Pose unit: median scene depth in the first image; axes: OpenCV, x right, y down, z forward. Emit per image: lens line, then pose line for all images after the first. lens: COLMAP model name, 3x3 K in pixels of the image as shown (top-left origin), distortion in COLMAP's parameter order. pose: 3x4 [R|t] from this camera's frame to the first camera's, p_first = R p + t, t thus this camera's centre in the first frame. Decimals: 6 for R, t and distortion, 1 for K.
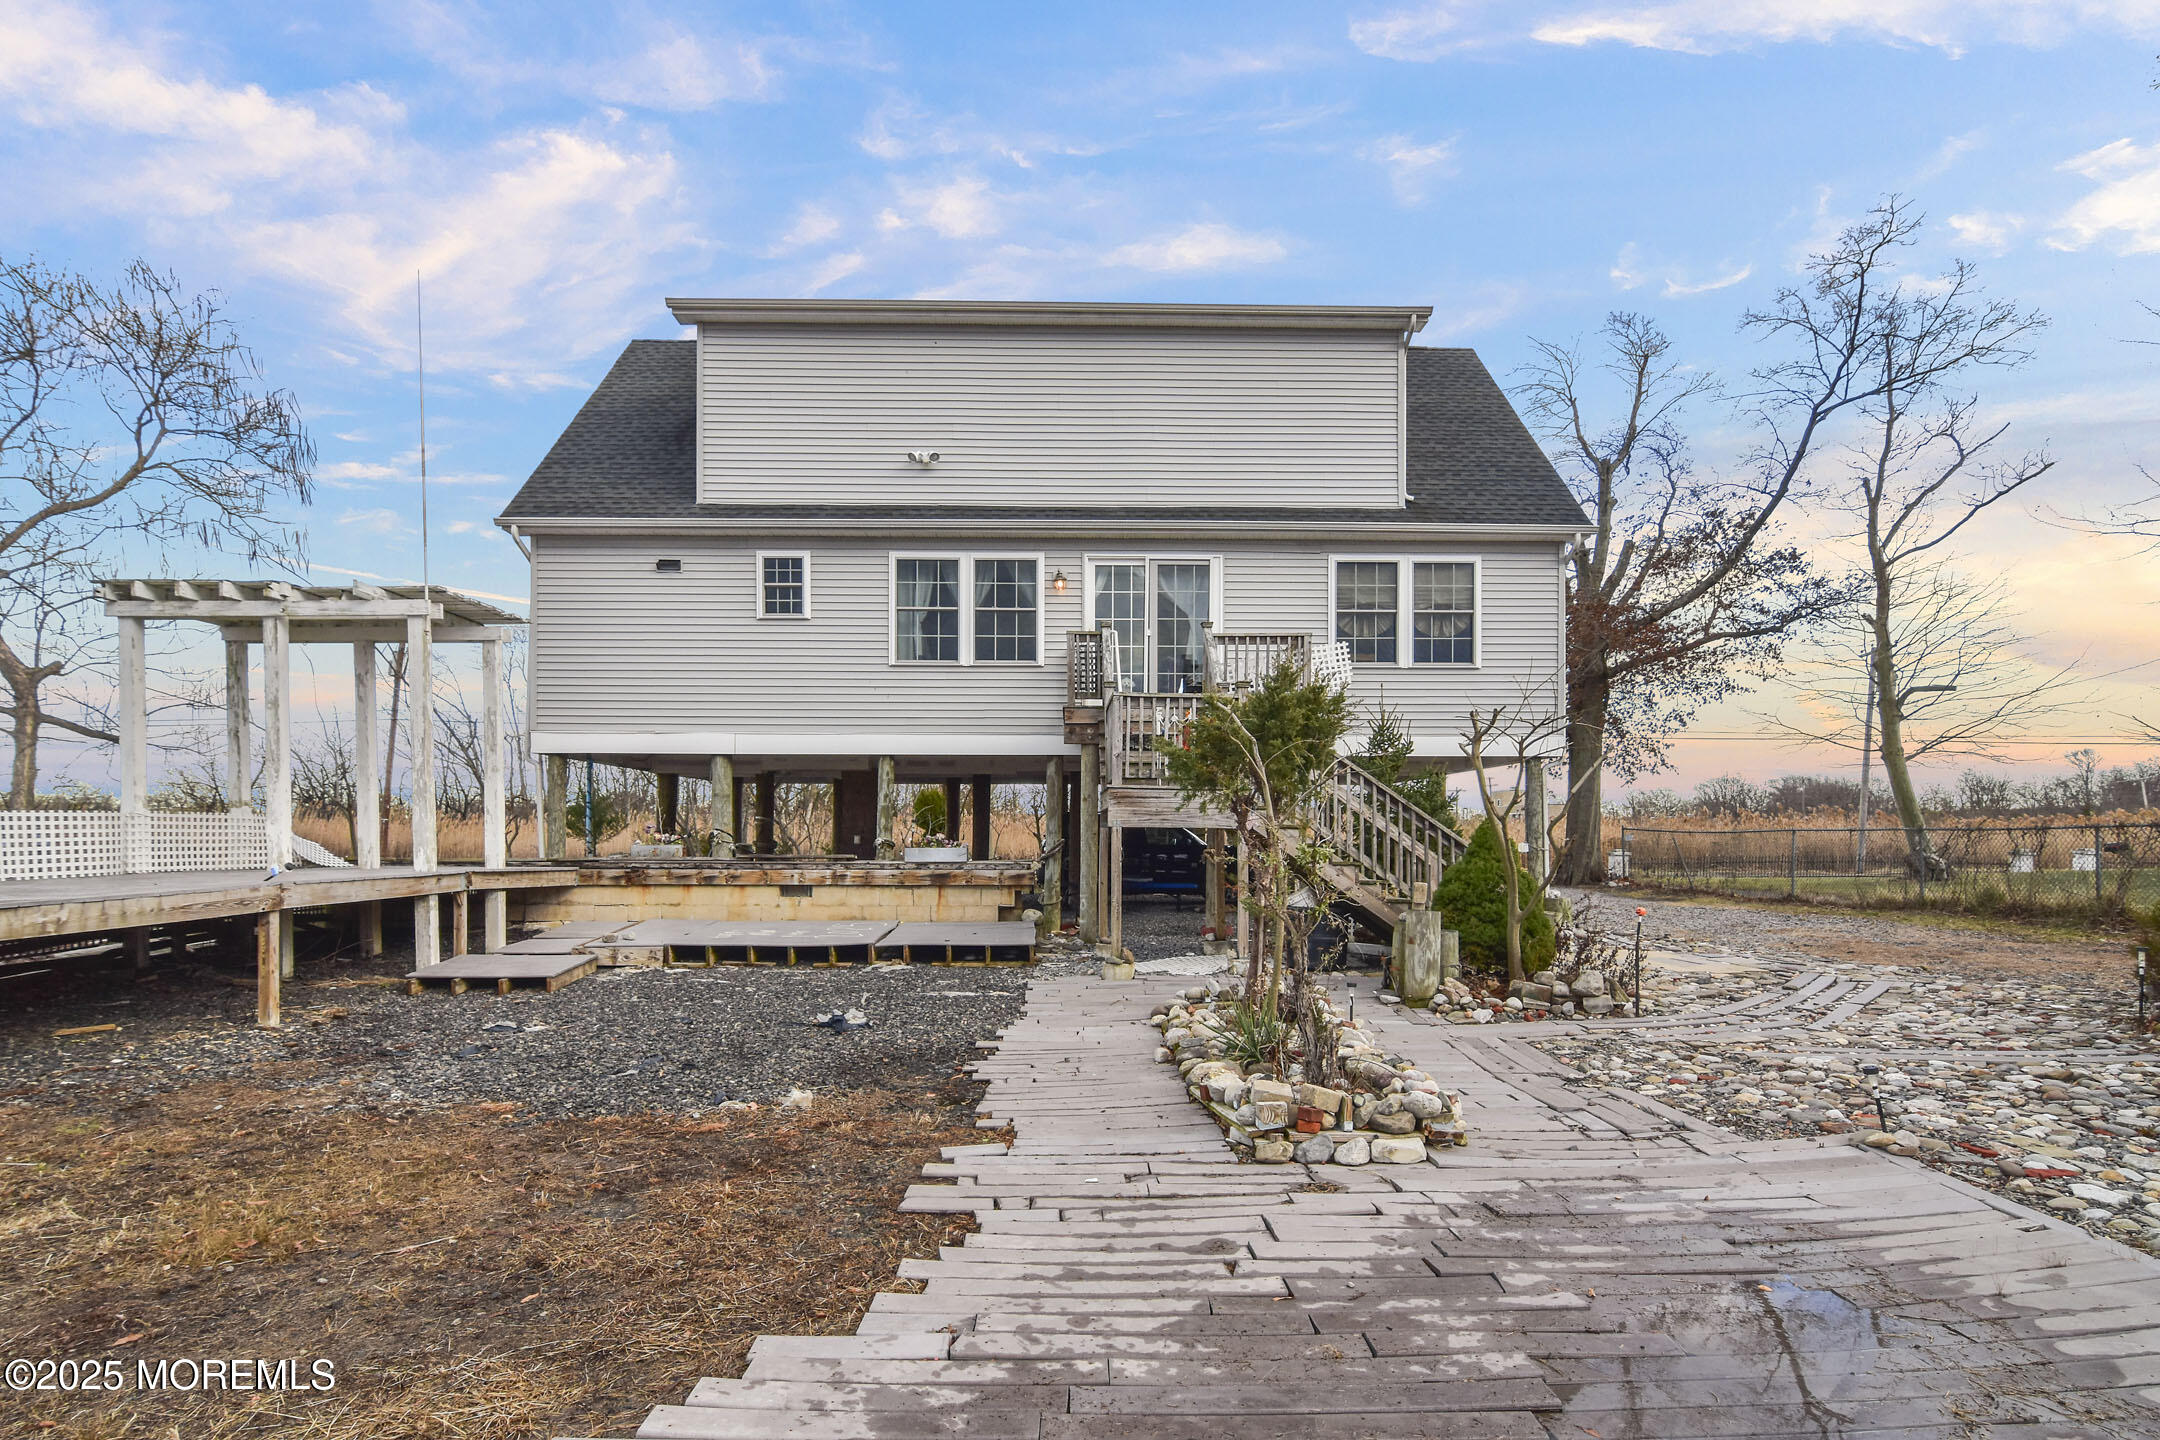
lens RADIAL K [[1064.6, 0, 1082.1], [0, 1064.6, 768.5], [0, 0, 1]] dist [-0.000917, -0.000093]
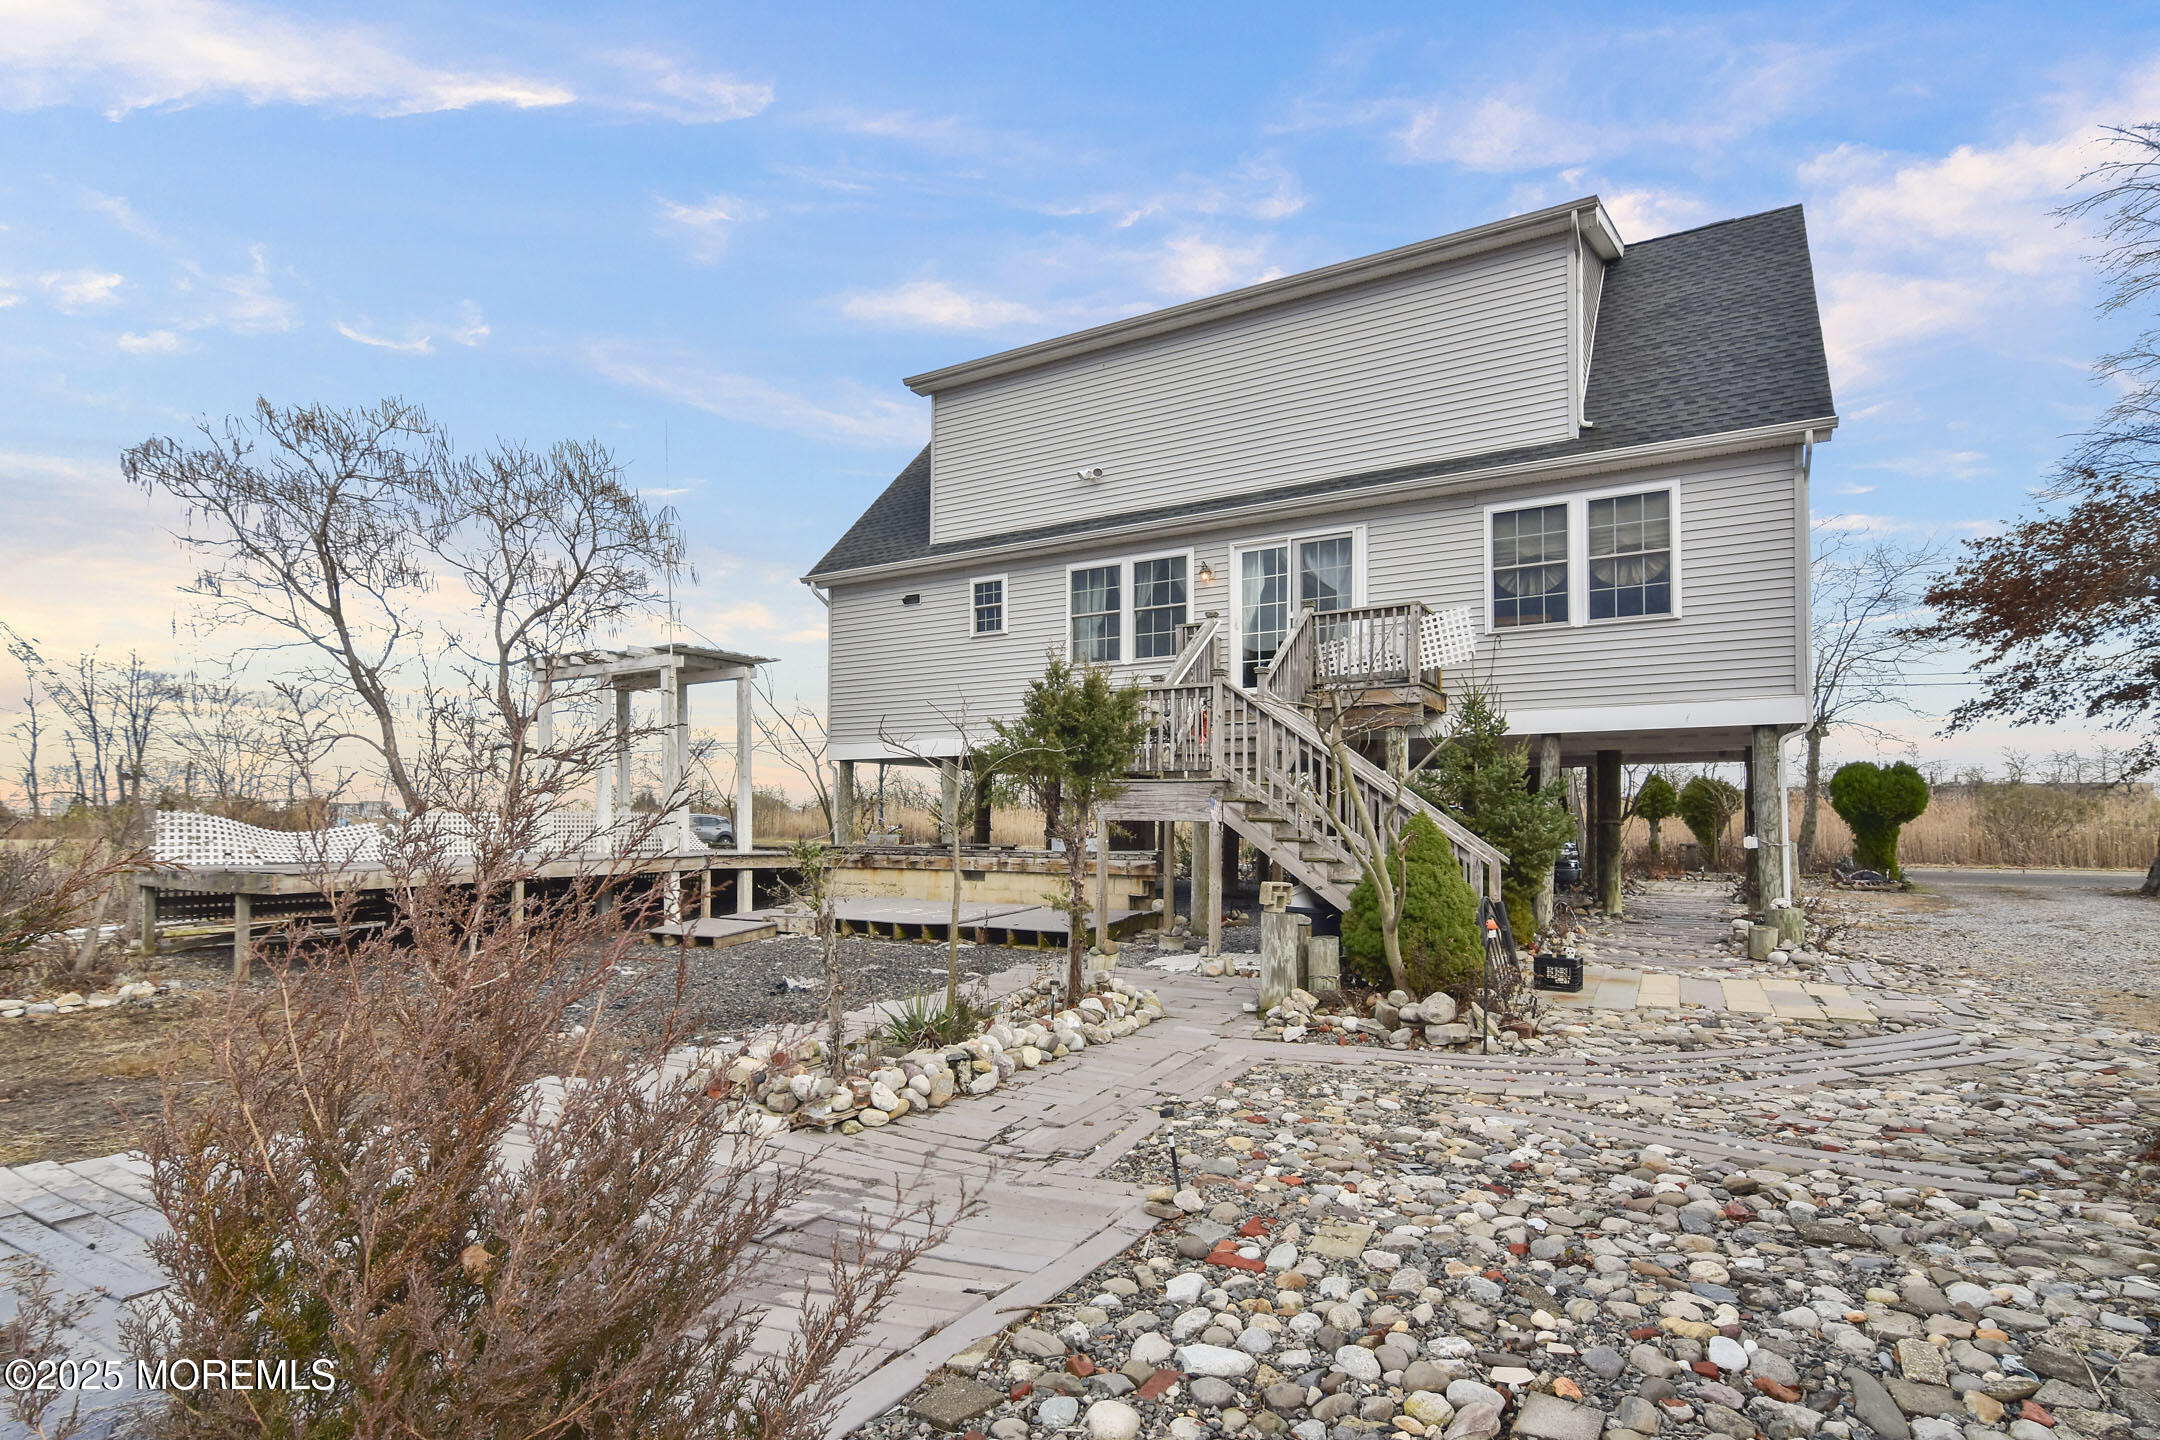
lens RADIAL K [[1066.5, 0, 1080.0], [0, 1066.5, 720.0], [0, 0, 1]] dist [0.001052, -0.000056]
pose [[0.856441, -0.050972, -0.513722, 0.392417], [0.035282, 0.998566, -0.040259, -0.000867], [0.515037, 0.016354, 0.857012, 0.074928]]
